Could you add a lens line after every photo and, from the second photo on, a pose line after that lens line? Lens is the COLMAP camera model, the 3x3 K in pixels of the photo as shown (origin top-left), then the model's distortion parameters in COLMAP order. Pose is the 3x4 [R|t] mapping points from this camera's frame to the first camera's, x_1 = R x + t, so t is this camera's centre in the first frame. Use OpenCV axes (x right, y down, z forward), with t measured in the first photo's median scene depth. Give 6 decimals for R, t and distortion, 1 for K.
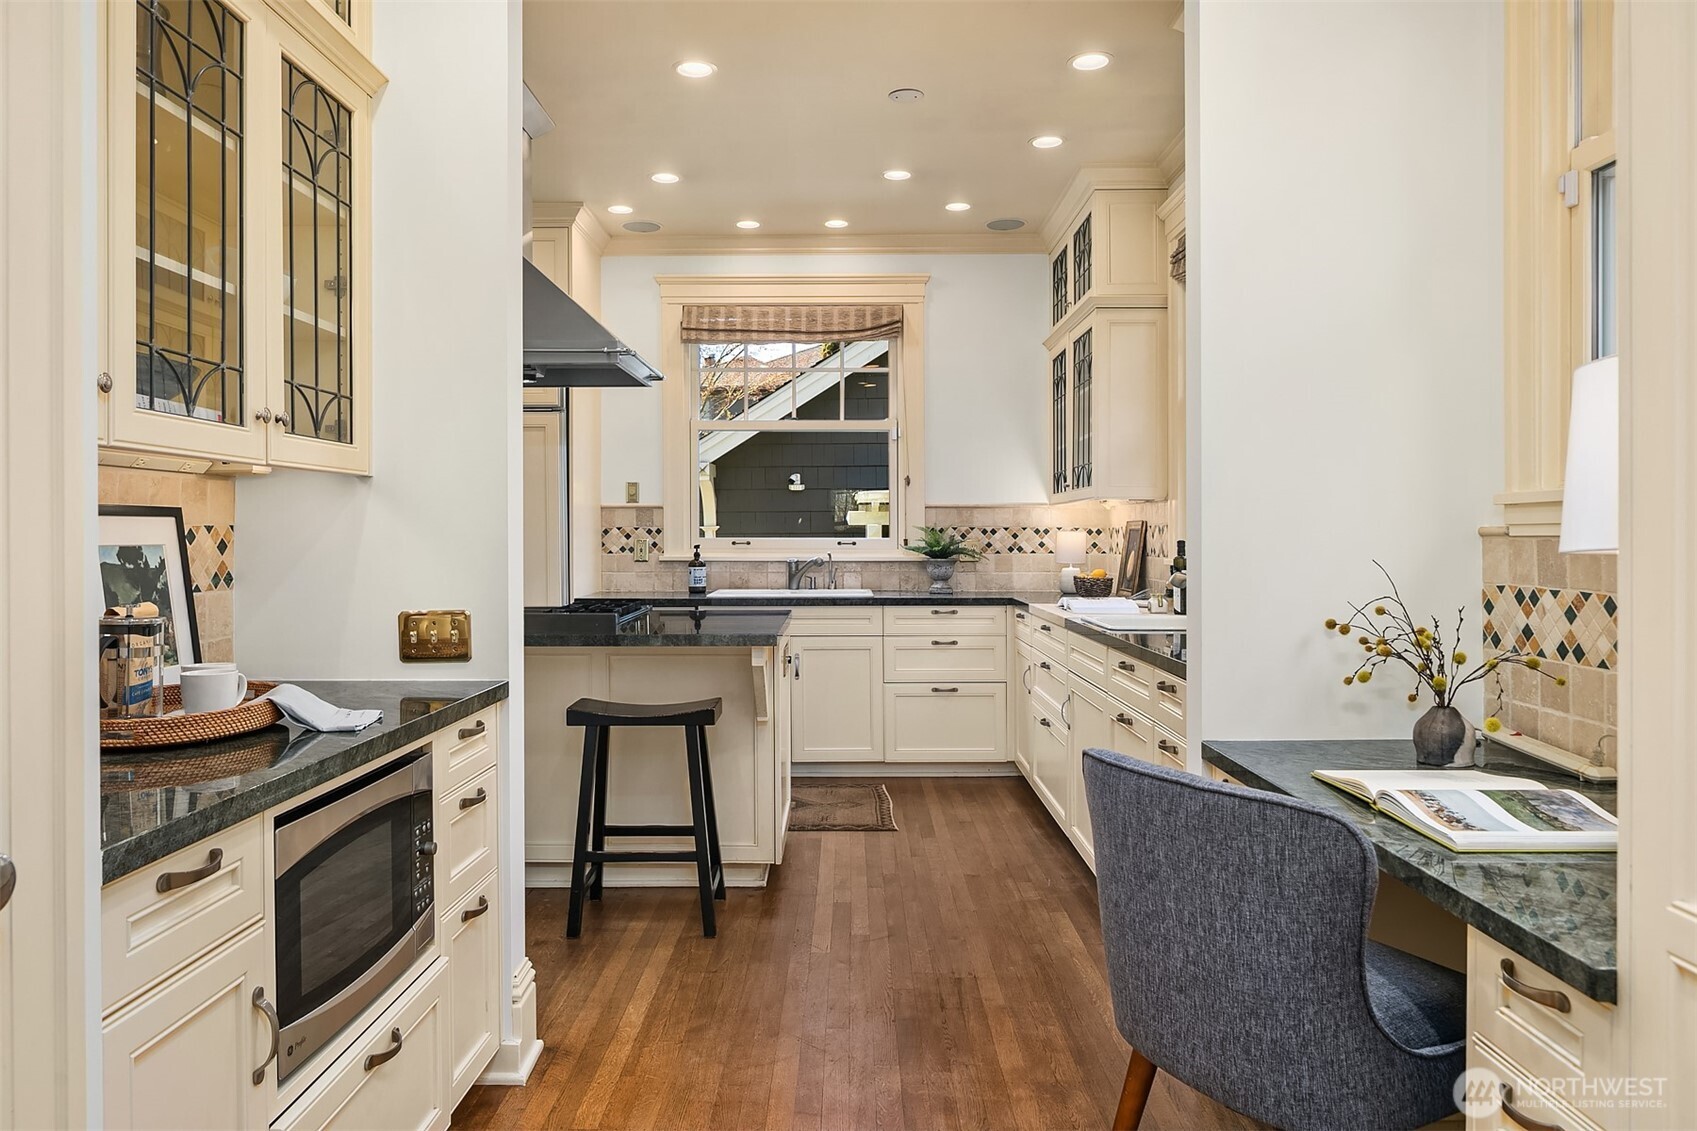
lens RADIAL K [[1226.1, 0, 846.3], [0, 1226.1, 521.7], [0, 0, 1]] dist [0.002984, 0.001299]
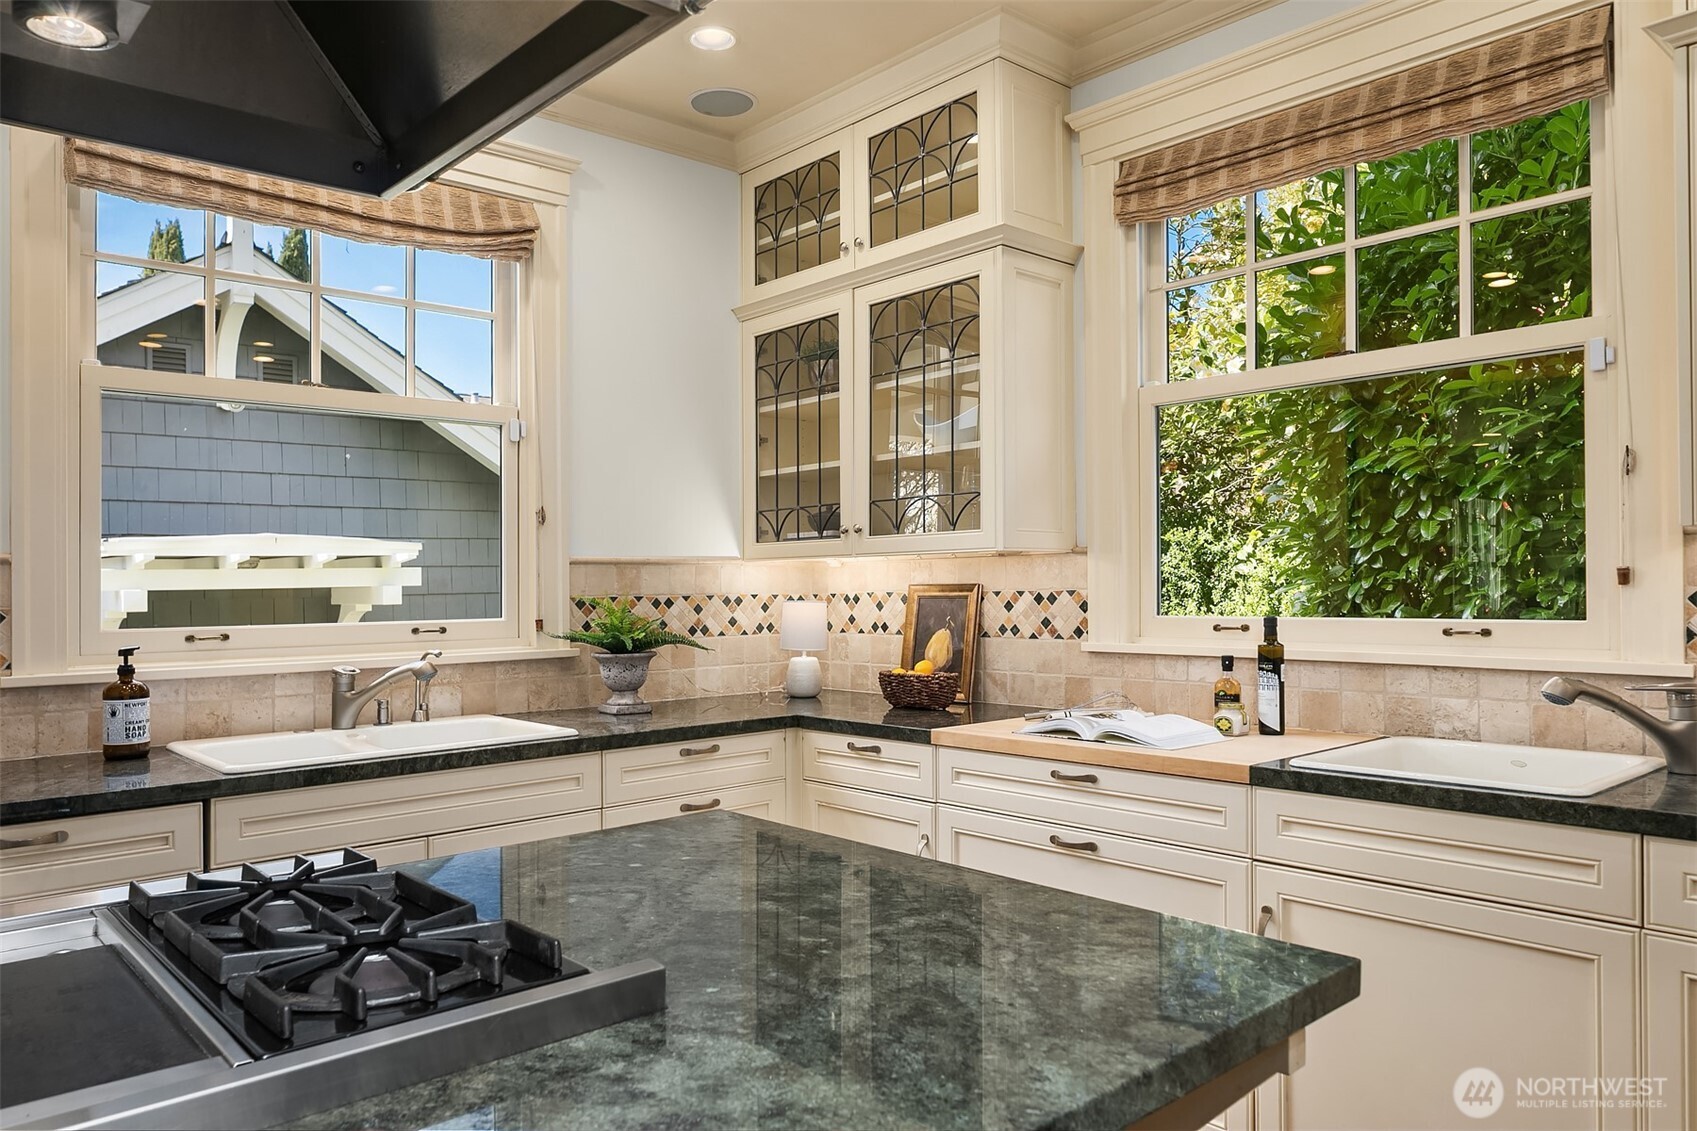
lens RADIAL K [[1115.6, 0, 848.5], [0, 1115.6, 565.5], [0, 0, 1]] dist [-0.032389, -0.000125]
pose [[0.724090, 0.003254, 0.689698, -0.204525], [0.006056, 0.999920, -0.011075, -0.004035], [-0.689679, 0.012196, 0.724012, 0.545306]]
